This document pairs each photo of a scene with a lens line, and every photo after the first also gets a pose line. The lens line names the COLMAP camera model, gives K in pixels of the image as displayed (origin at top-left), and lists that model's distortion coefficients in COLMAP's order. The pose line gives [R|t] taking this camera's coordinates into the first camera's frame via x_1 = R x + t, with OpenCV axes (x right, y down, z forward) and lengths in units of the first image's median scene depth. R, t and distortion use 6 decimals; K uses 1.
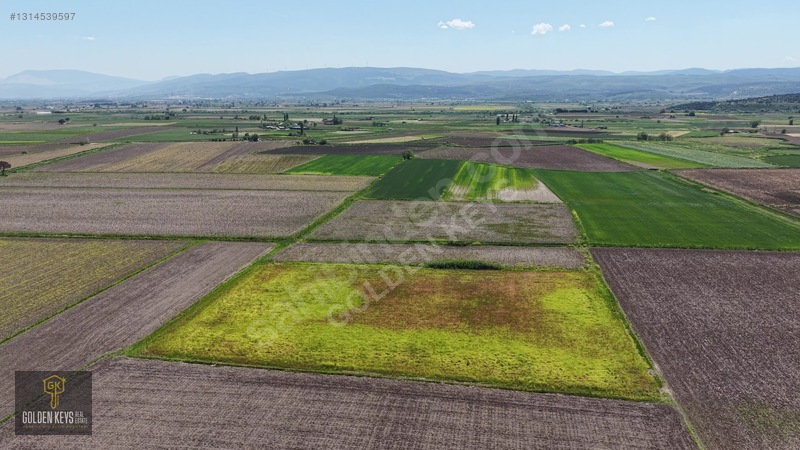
lens RADIAL K [[566.4, 0, 400.4], [0, 566.4, 224.1], [0, 0, 1]] dist [0.050351, -0.066598]
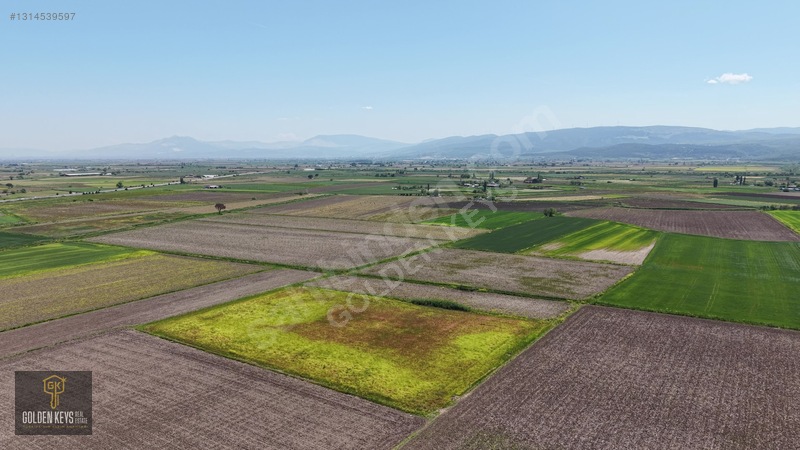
lens RADIAL K [[566.4, 0, 400.6], [0, 566.4, 217.9], [0, 0, 1]] dist [0.050351, -0.066598]
pose [[0.911995, 0.046854, -0.407517, 0.146315], [-0.092511, 0.991354, -0.093052, 0.004546], [0.399634, 0.122562, 0.908445, -0.018217]]
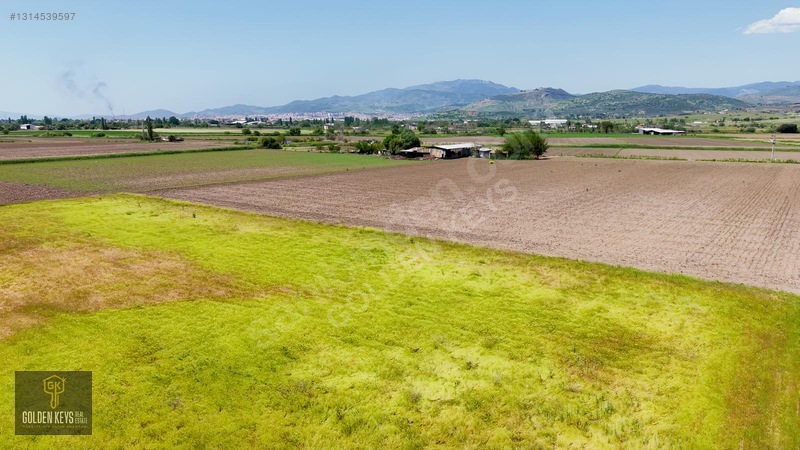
lens RADIAL K [[566.4, 0, 401.9], [0, 566.4, 225.4], [0, 0, 1]] dist [0.050351, -0.066598]
pose [[-0.898146, -0.073752, 0.433469, -0.079653], [0.103996, 0.922231, 0.372390, 0.004115], [-0.427223, 0.379539, -0.820628, 0.283509]]
